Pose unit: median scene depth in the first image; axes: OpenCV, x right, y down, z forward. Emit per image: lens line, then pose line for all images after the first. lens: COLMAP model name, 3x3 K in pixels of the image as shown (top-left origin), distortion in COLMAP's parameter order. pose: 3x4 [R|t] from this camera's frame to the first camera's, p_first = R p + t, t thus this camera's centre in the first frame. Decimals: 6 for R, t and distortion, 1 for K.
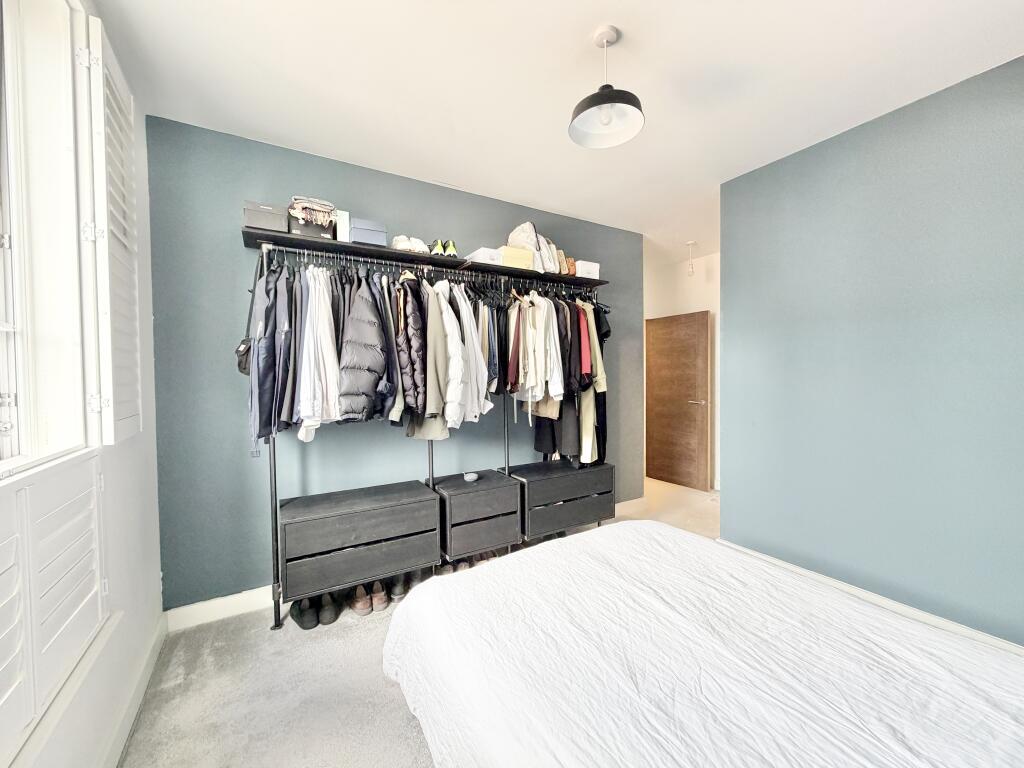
lens RADIAL K [[401.9, 0, 512.0], [0, 401.9, 384.0], [0, 0, 1]] dist [-0.000231, -0.000111]
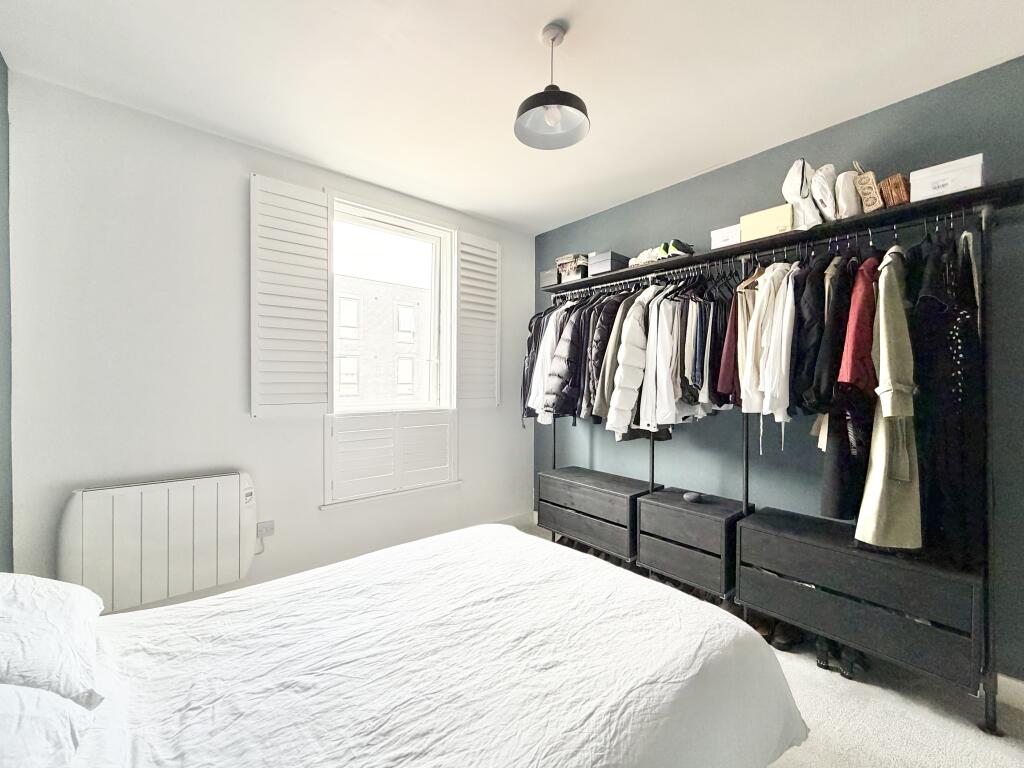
lens RADIAL K [[415.8, 0, 512.0], [0, 415.8, 384.0], [0, 0, 1]] dist [-0.018019, -0.000046]
pose [[0.162821, 0.018969, -0.986473, 0.831654], [-0.030614, 0.999431, 0.014166, -0.020548], [0.986180, 0.027893, 0.163309, 0.519579]]
